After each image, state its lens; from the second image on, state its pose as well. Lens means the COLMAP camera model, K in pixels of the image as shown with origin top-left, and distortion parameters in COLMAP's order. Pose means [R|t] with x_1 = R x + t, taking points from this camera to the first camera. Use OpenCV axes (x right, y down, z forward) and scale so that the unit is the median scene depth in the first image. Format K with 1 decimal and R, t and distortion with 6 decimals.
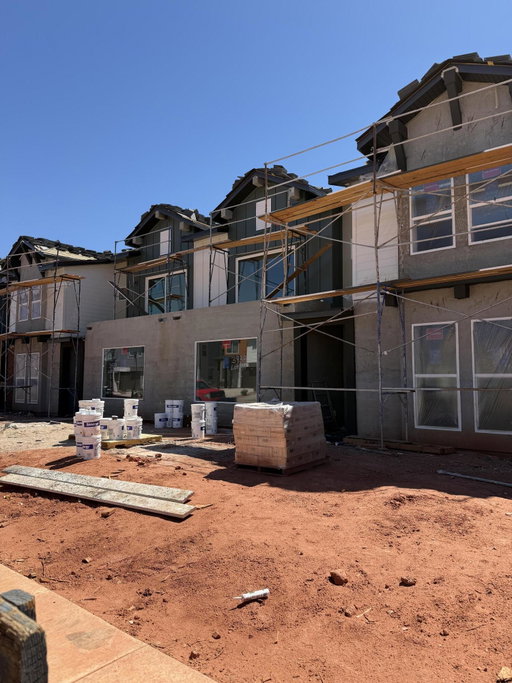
lens RADIAL K [[484.0, 0, 251.8], [0, 484.0, 342.4], [0, 0, 1]] dist [0.102109, -0.176317]
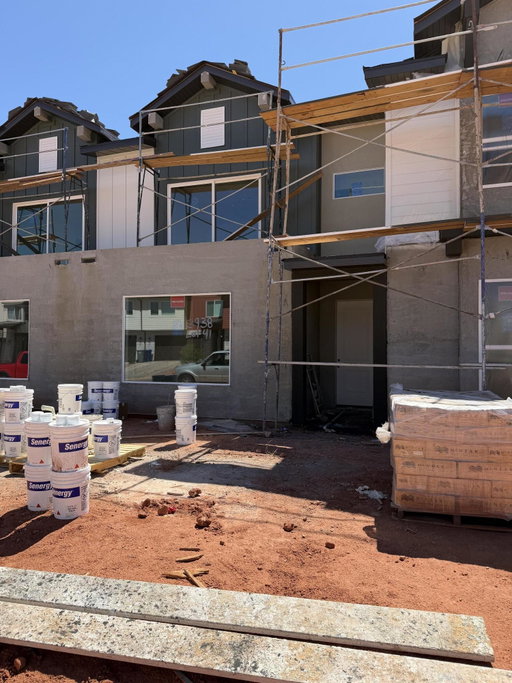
lens RADIAL K [[484.0, 0, 251.8], [0, 484.0, 342.4], [0, 0, 1]] dist [0.102109, -0.176317]
pose [[0.936130, 0.011240, 0.351474, -0.182822], [-0.032857, 0.997912, 0.055601, 0.019233], [-0.350115, -0.063598, 0.934545, 0.272829]]
